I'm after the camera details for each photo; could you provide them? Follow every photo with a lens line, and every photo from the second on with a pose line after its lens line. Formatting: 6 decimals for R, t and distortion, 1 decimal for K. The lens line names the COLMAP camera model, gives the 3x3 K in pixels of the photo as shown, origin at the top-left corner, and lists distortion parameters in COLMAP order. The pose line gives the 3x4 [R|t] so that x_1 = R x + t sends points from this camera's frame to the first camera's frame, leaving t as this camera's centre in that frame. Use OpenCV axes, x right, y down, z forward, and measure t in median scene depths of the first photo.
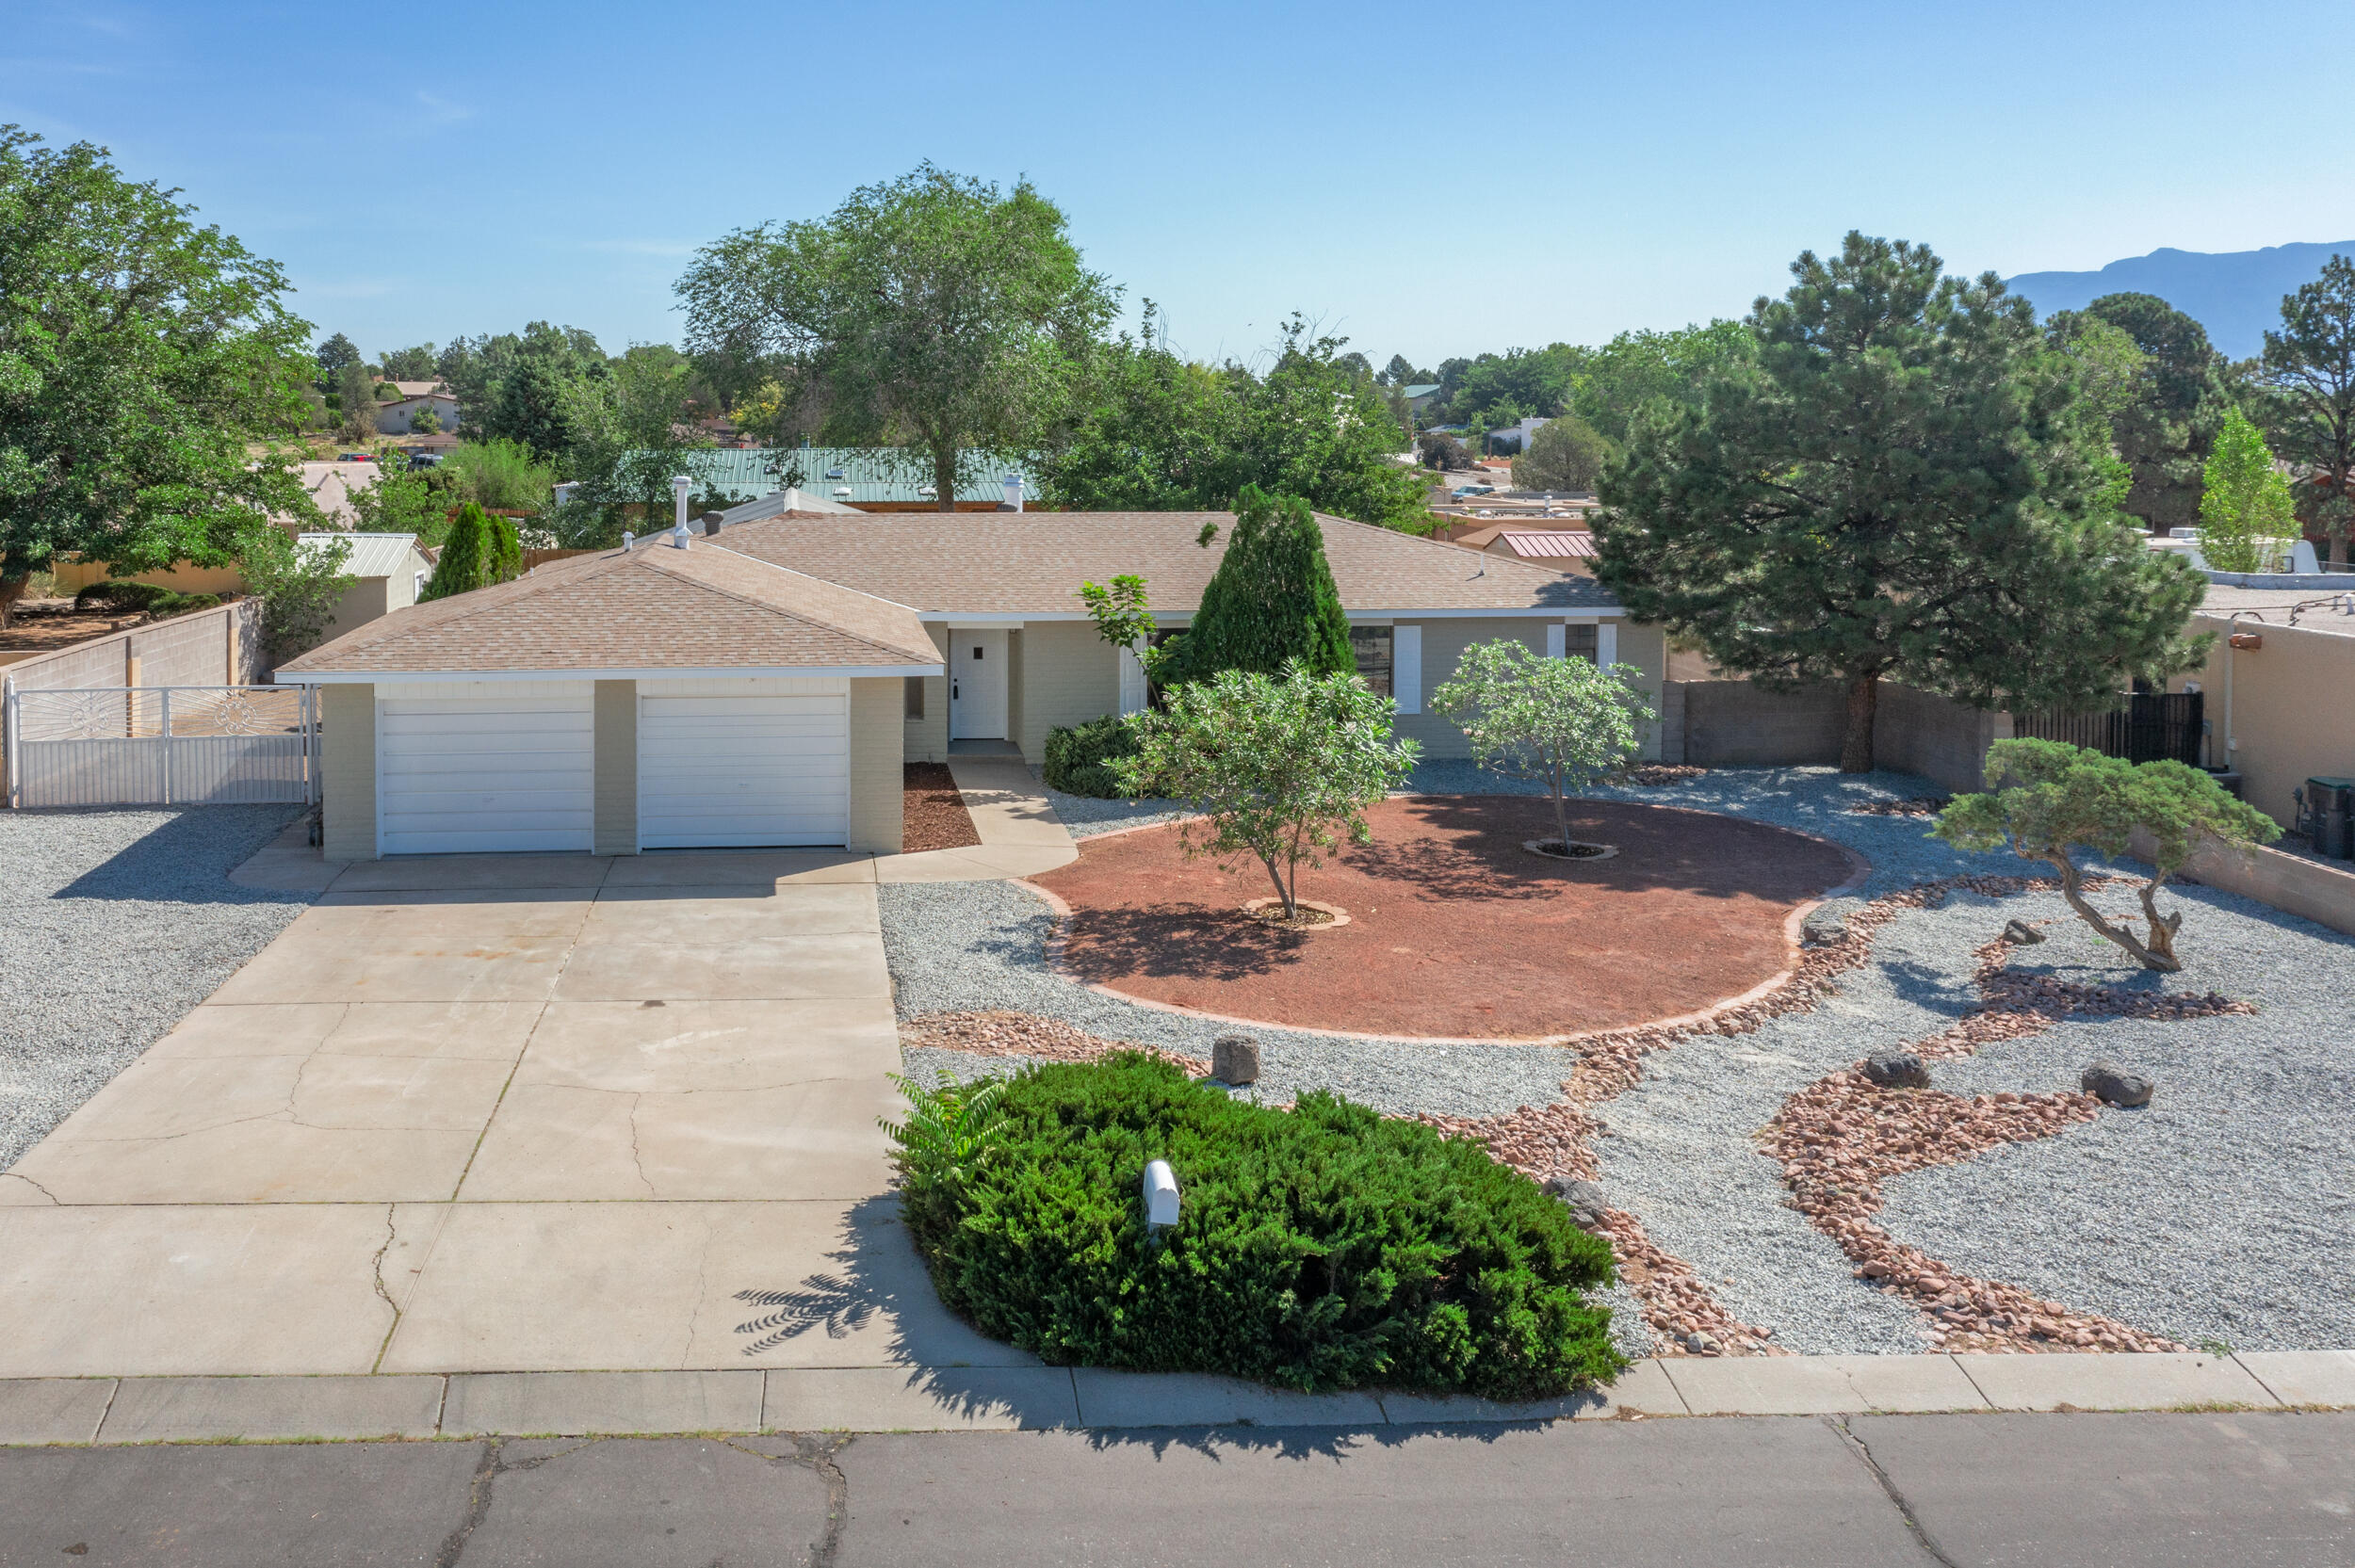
lens RADIAL K [[1882.4, 0, 1177.7], [0, 1882.4, 784.0], [0, 0, 1]] dist [0.044694, 0.003592]
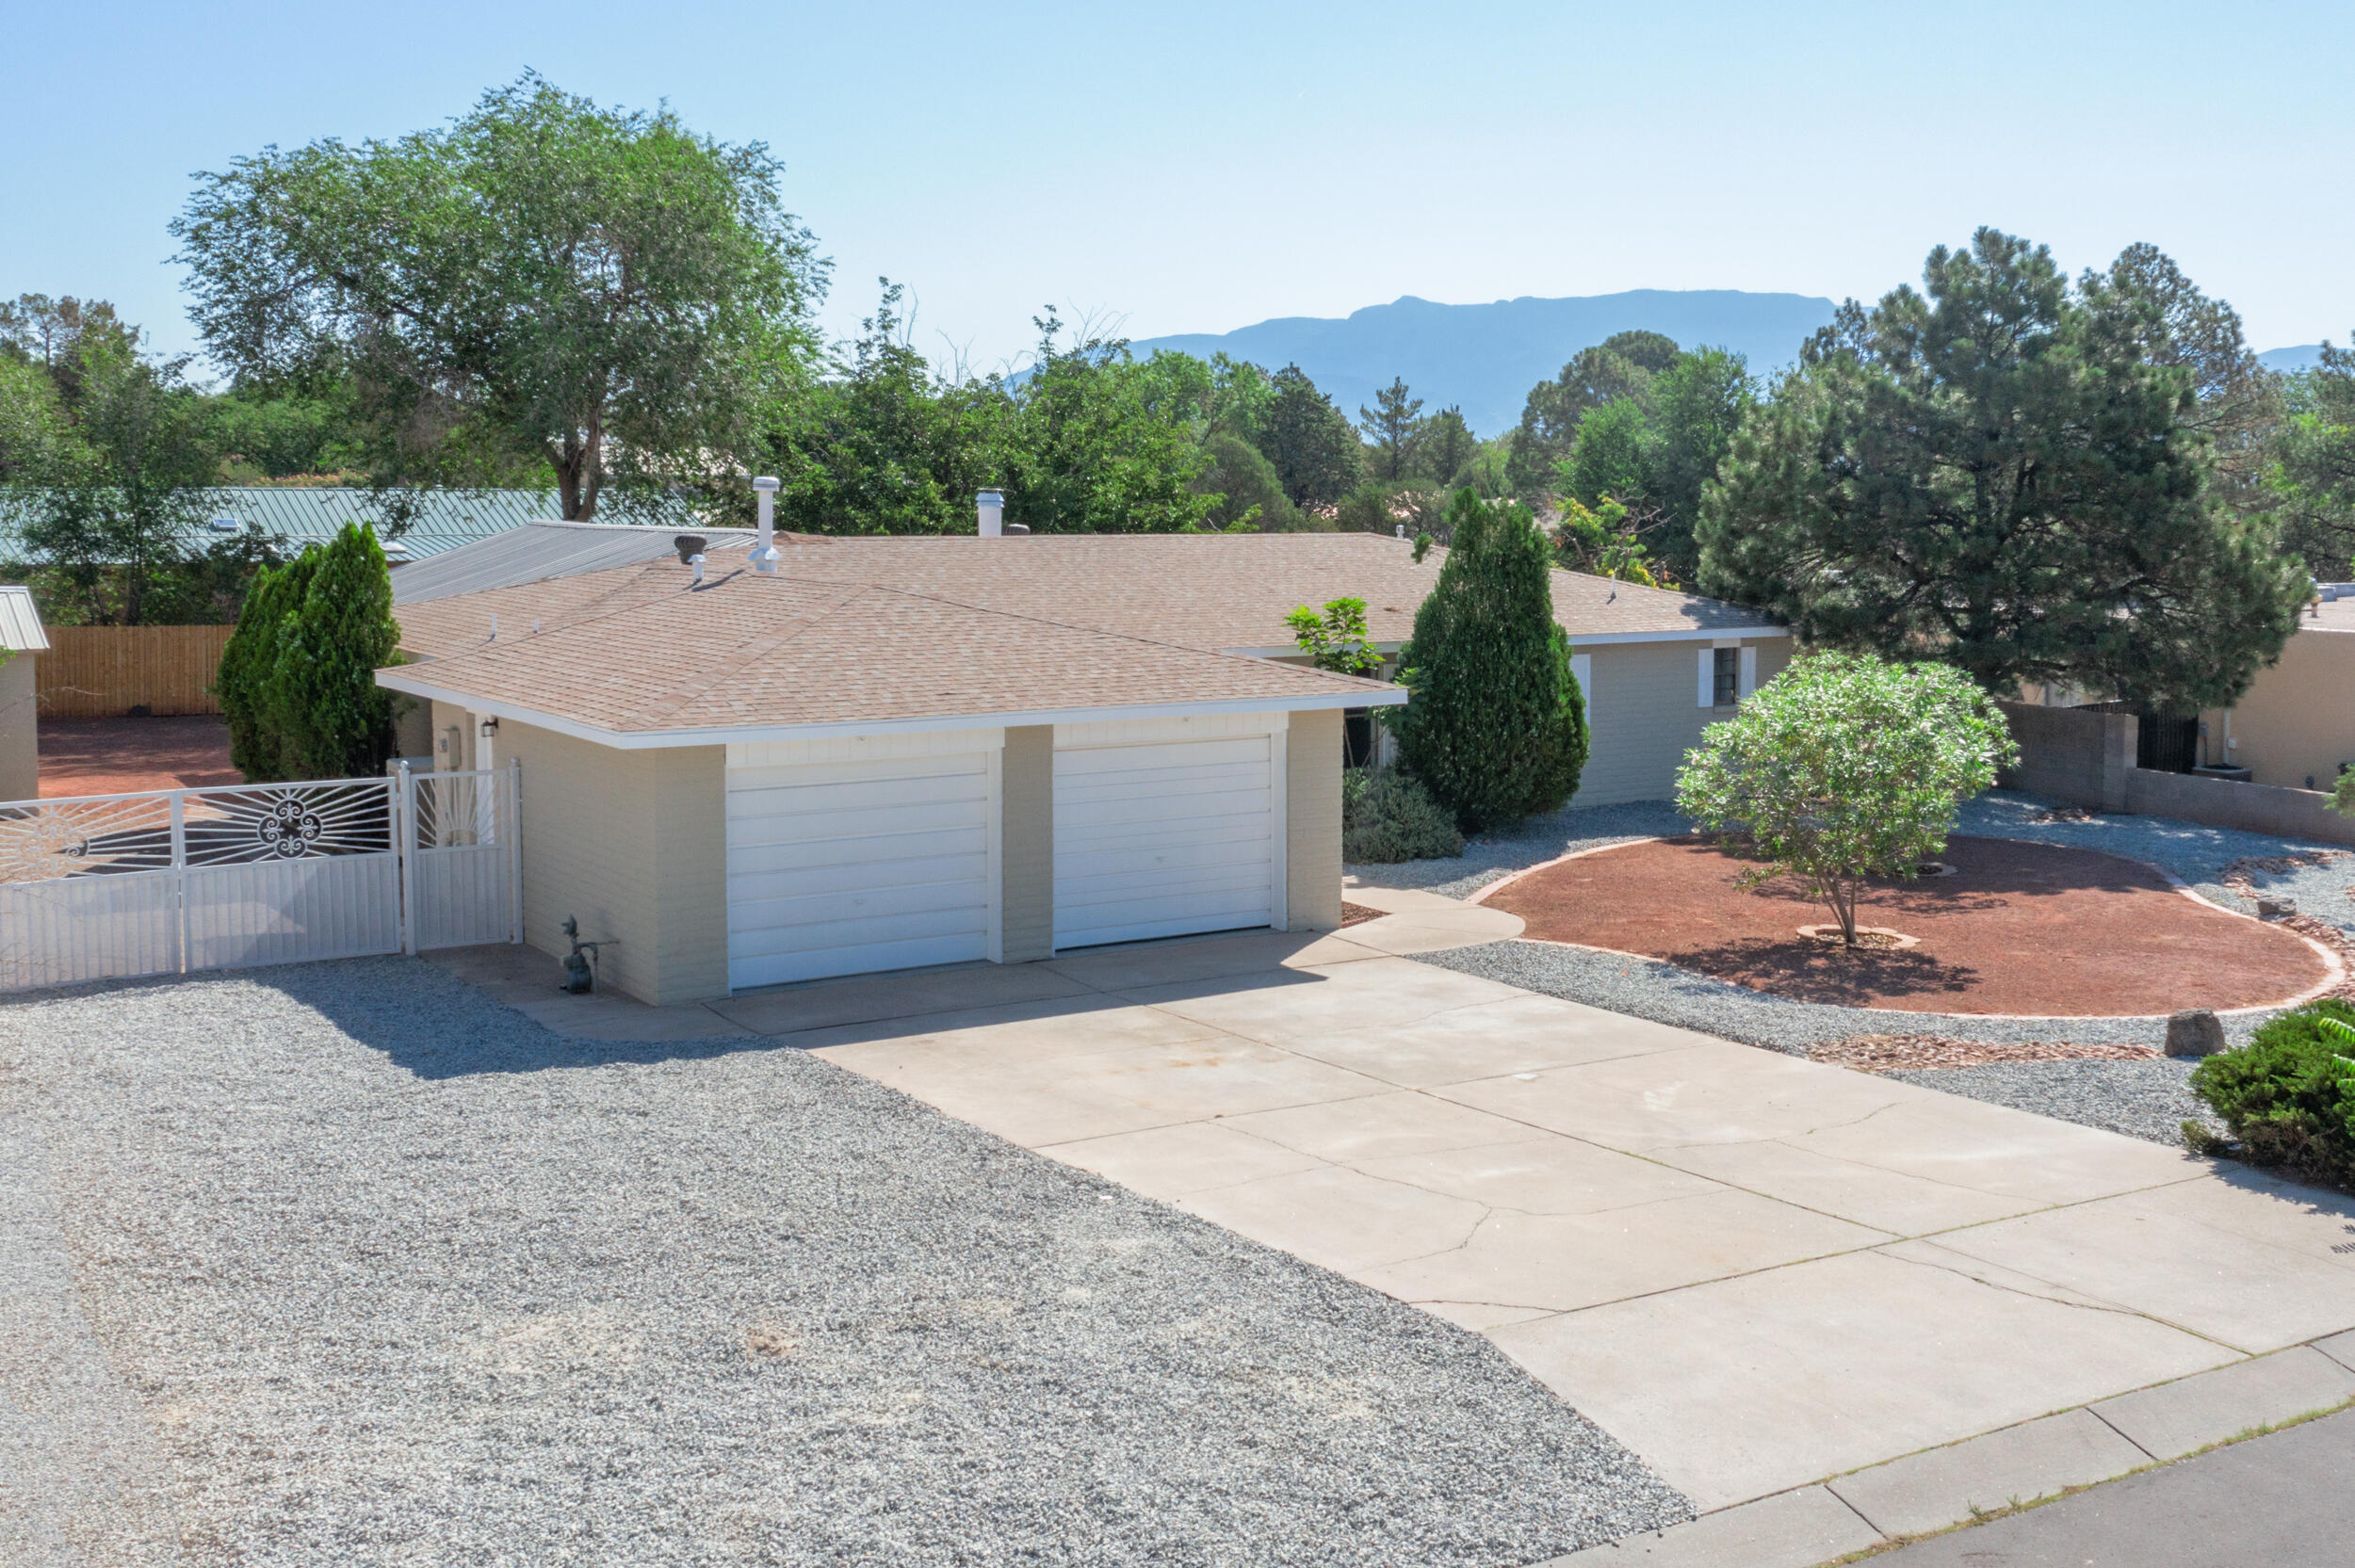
lens RADIAL K [[2629.9, 0, 1178.0], [0, 2629.9, 783.1], [0, 0, 1]] dist [0.140199, 0.000000]
pose [[0.866410, -0.051127, 0.496708, -0.658882], [0.094395, 0.993578, -0.062383, 0.033091], [-0.490329, 0.100936, 0.865673, 0.055065]]
